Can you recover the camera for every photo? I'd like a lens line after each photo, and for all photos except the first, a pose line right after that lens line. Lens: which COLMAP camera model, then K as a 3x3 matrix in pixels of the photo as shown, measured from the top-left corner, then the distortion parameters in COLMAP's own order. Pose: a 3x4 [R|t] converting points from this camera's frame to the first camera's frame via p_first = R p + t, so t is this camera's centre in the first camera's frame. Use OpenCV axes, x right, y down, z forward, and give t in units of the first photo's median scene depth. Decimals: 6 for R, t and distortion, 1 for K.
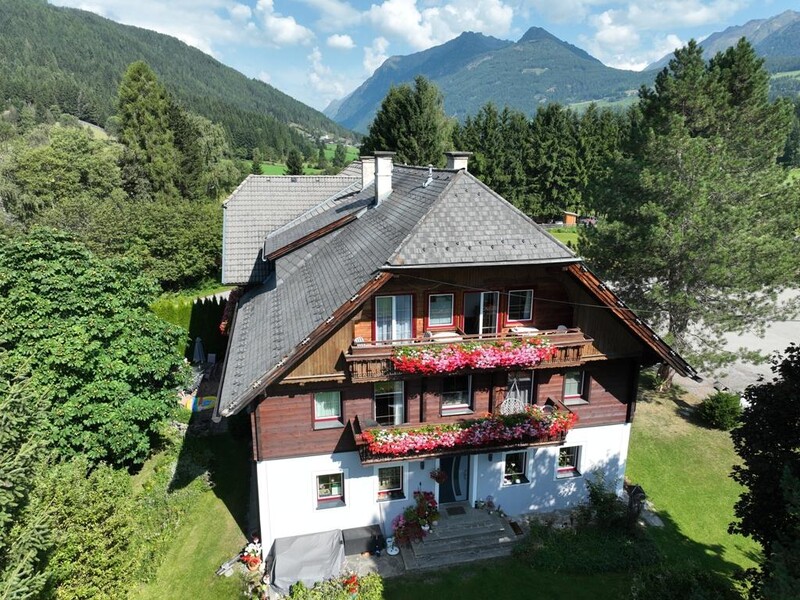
lens RADIAL K [[560.2, 0, 400.0], [0, 560.2, 300.0], [0, 0, 1]] dist [0.002353, 0.008140]
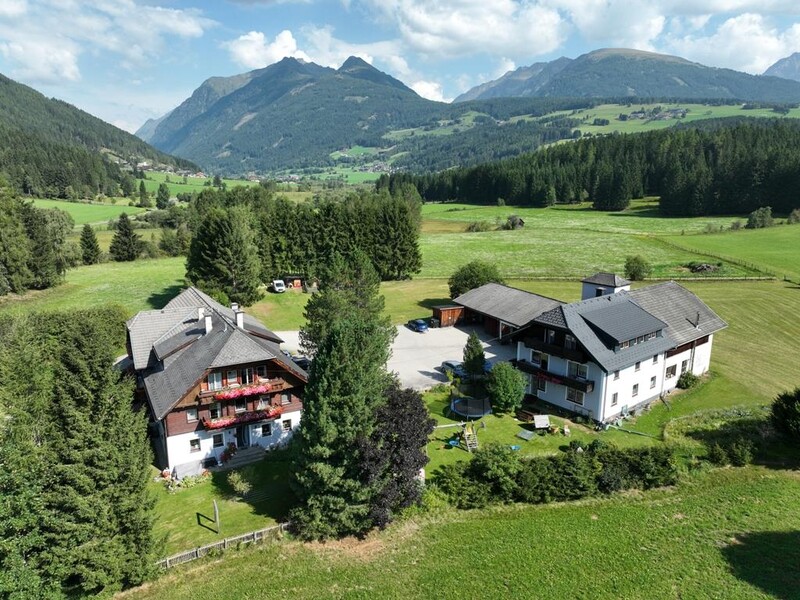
lens RADIAL K [[560.2, 0, 400.0], [0, 560.2, 300.0], [0, 0, 1]] dist [0.002353, 0.008140]
pose [[0.957368, -0.062357, 0.282061, 0.104314], [0.072705, 0.997005, -0.026361, -0.218771], [-0.279573, 0.045745, 0.959034, -1.889087]]
